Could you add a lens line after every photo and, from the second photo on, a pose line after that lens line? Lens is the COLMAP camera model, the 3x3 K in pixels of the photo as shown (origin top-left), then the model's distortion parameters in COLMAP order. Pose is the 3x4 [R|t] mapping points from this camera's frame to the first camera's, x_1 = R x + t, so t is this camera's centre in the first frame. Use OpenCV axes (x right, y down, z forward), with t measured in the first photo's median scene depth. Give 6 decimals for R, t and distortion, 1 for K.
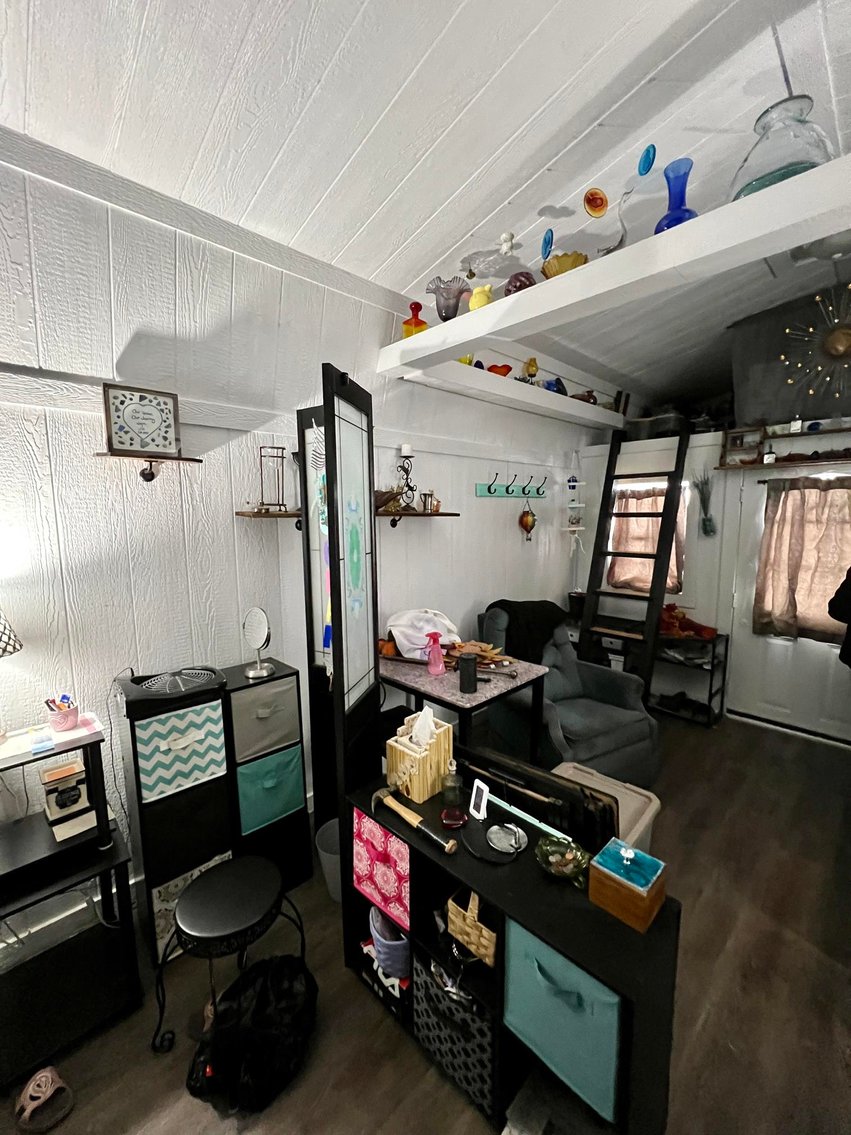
lens RADIAL K [[451.2, 0, 422.7], [0, 451.2, 568.8], [0, 0, 1]] dist [-0.002713, 0.000153]
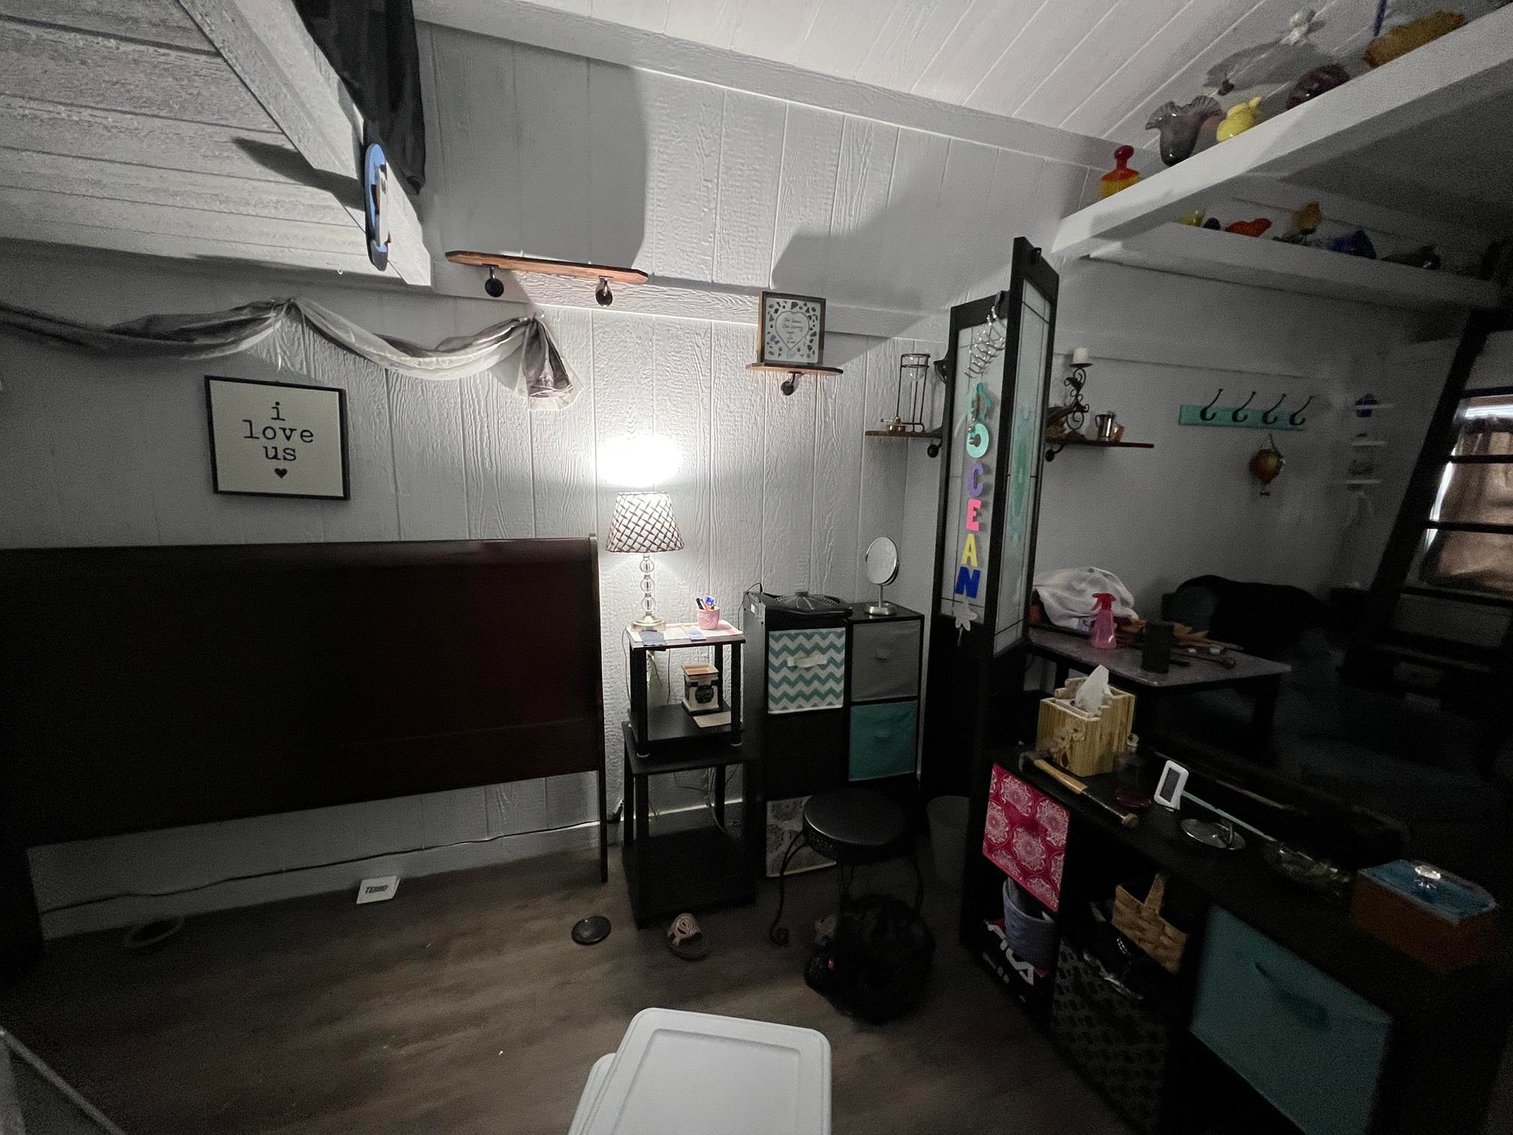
lens RADIAL K [[601.5, 0, 757.1], [0, 601.5, 571.2], [0, 0, 1]] dist [-0.002713, 0.000153]
pose [[0.900158, 0.098390, -0.424305, -0.092692], [-0.080998, 0.994973, 0.058882, 0.111781], [0.427965, -0.018635, 0.903603, -0.192505]]
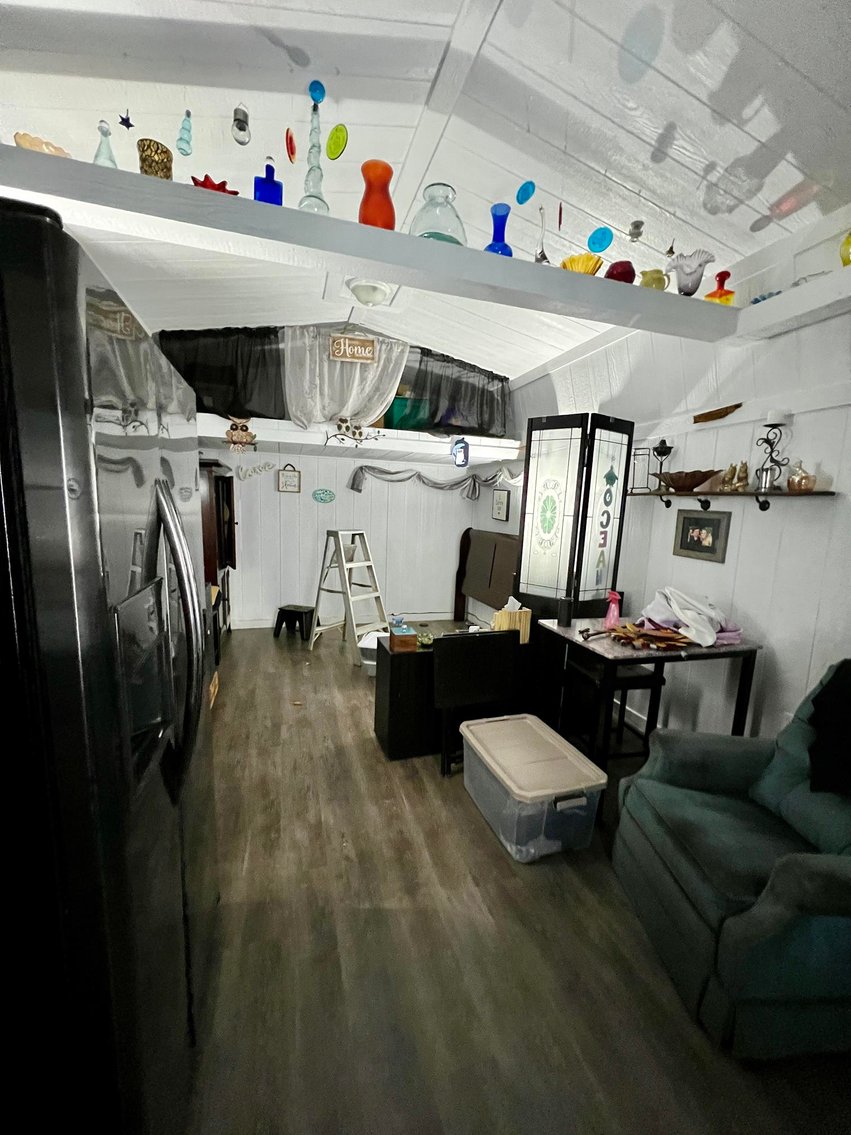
lens RADIAL K [[451.2, 0, 424.2], [0, 451.2, 572.6], [0, 0, 1]] dist [-0.002713, 0.000153]
pose [[-0.440708, 0.132886, -0.887760, 1.555328], [-0.140063, 0.966689, 0.214232, -0.112341], [0.886656, 0.218757, -0.407415, 1.256533]]
